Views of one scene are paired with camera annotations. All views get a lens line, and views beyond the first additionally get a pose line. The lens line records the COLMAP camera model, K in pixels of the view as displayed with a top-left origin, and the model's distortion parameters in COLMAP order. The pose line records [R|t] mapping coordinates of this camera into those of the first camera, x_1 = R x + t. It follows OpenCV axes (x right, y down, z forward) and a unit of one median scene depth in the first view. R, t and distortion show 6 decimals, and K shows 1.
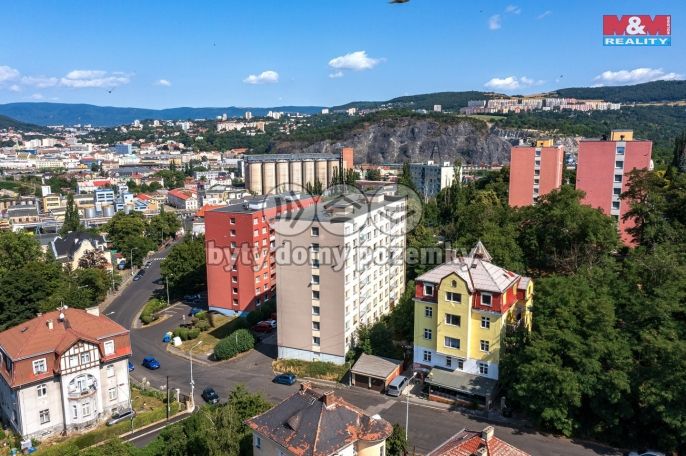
lens RADIAL K [[545.4, 0, 340.5], [0, 545.4, 228.5], [0, 0, 1]] dist [0.016613, 0.002301]
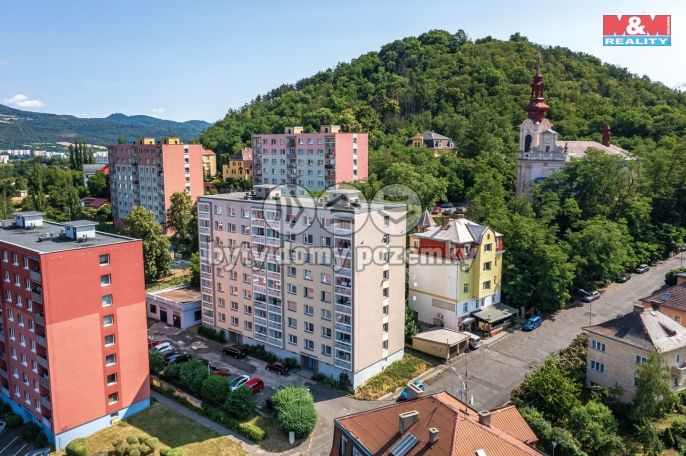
lens RADIAL K [[545.4, 0, 340.6], [0, 545.4, 228.8], [0, 0, 1]] dist [0.016613, 0.002301]
pose [[0.289353, -0.141304, 0.946735, -0.747506], [0.172270, 0.980583, 0.093705, -0.063715], [-0.941593, 0.135981, 0.308077, 0.655869]]
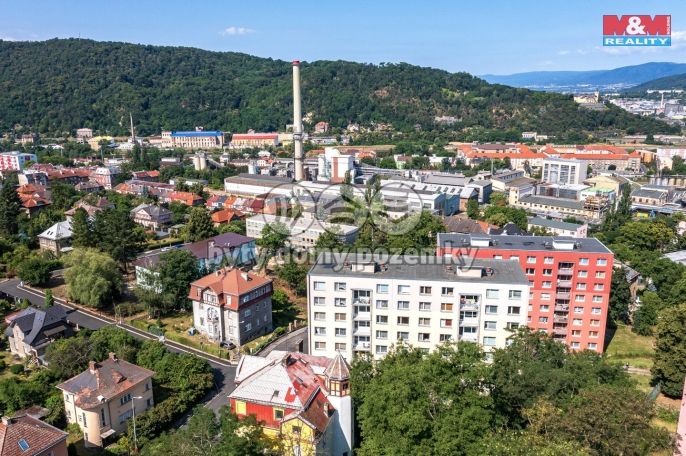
lens RADIAL K [[545.4, 0, 337.7], [0, 545.4, 229.2], [0, 0, 1]] dist [0.016613, 0.002301]
pose [[0.246055, 0.240801, -0.938867, 0.768989], [-0.163966, 0.965028, 0.204539, -0.250815], [0.955286, 0.103614, 0.276933, 0.610472]]
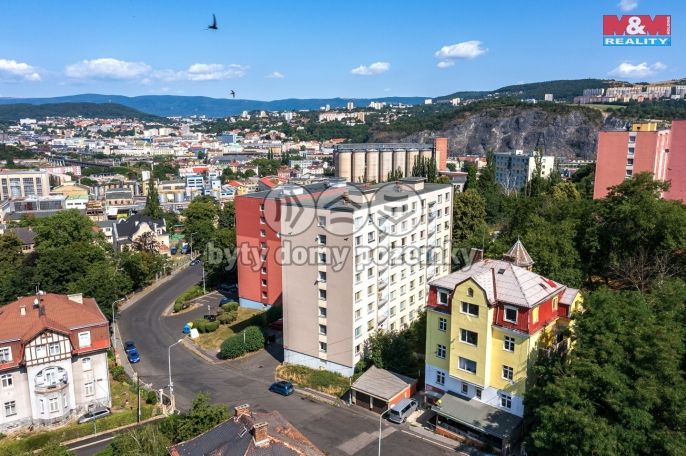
lens RADIAL K [[545.4, 0, 340.7], [0, 545.4, 228.4], [0, 0, 1]] dist [0.016613, 0.002301]
pose [[0.982691, 0.038145, -0.181280, 0.114431], [-0.035332, 0.999200, 0.018724, -0.000113], [0.181849, -0.011995, 0.983253, 0.128484]]
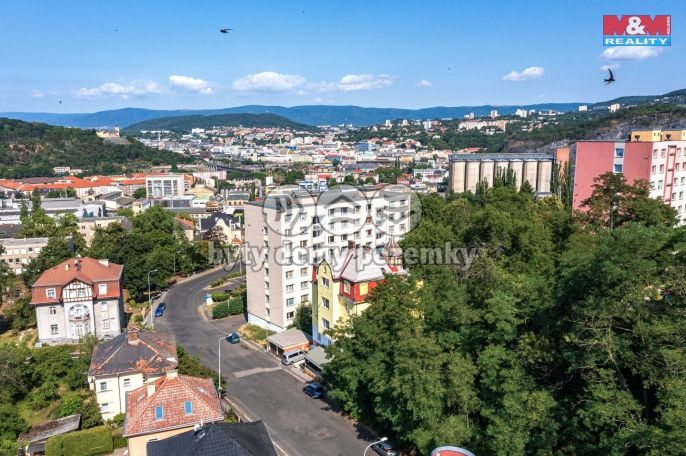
lens RADIAL K [[545.4, 0, 341.4], [0, 545.4, 229.0], [0, 0, 1]] dist [0.016613, 0.002301]
pose [[0.899969, 0.078917, -0.428752, 0.491235], [-0.077676, 0.996769, 0.020422, -0.003310], [0.428978, 0.014924, 0.903192, 0.018771]]
